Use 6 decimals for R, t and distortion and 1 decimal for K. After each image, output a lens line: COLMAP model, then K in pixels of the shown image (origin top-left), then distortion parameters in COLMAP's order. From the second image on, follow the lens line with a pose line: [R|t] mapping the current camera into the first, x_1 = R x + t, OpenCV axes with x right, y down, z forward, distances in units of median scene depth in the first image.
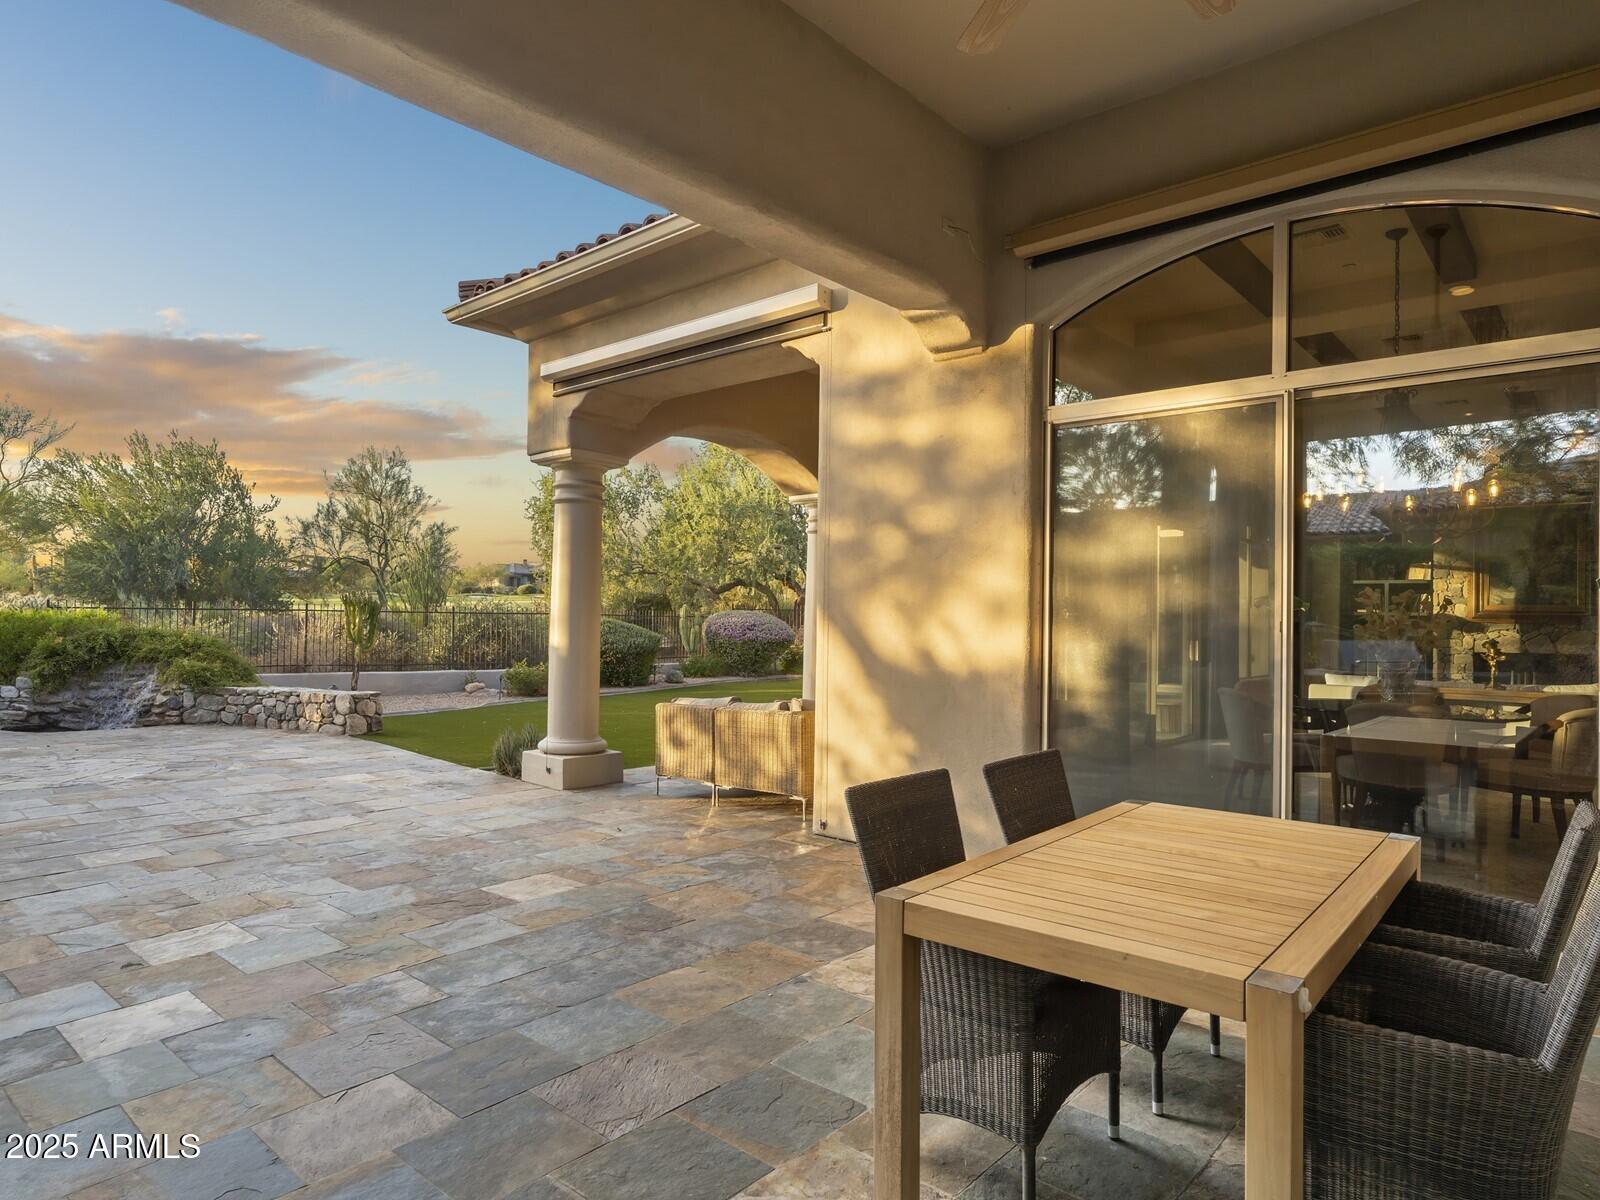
lens RADIAL K [[954.3, 0, 800.0], [0, 954.3, 600.0], [0, 0, 1]] dist [-0.013279, 0.001067]
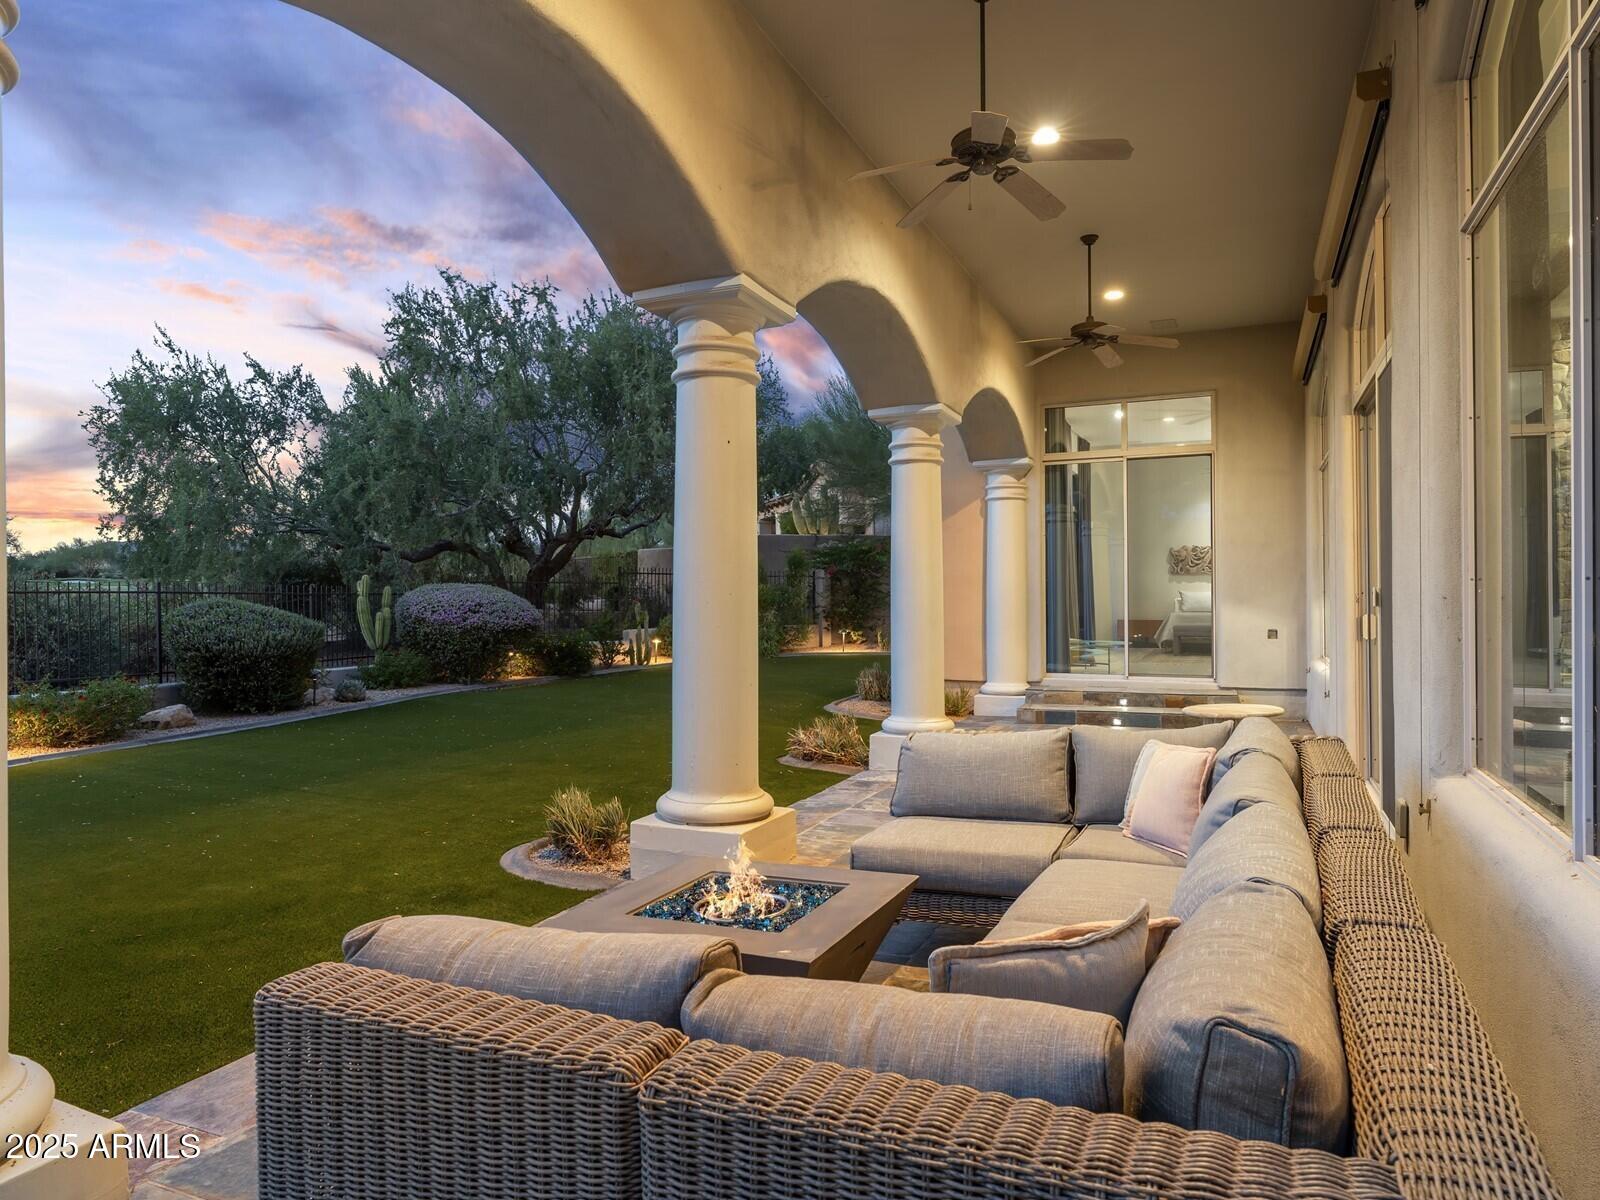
lens RADIAL K [[990.5, 0, 800.0], [0, 990.5, 600.0], [0, 0, 1]] dist [-0.004258, -0.001787]
pose [[0.956094, -0.019870, 0.292387, -0.036864], [0.013795, 0.999644, 0.022826, 0.010486], [-0.292736, -0.017791, 0.956028, 0.285561]]
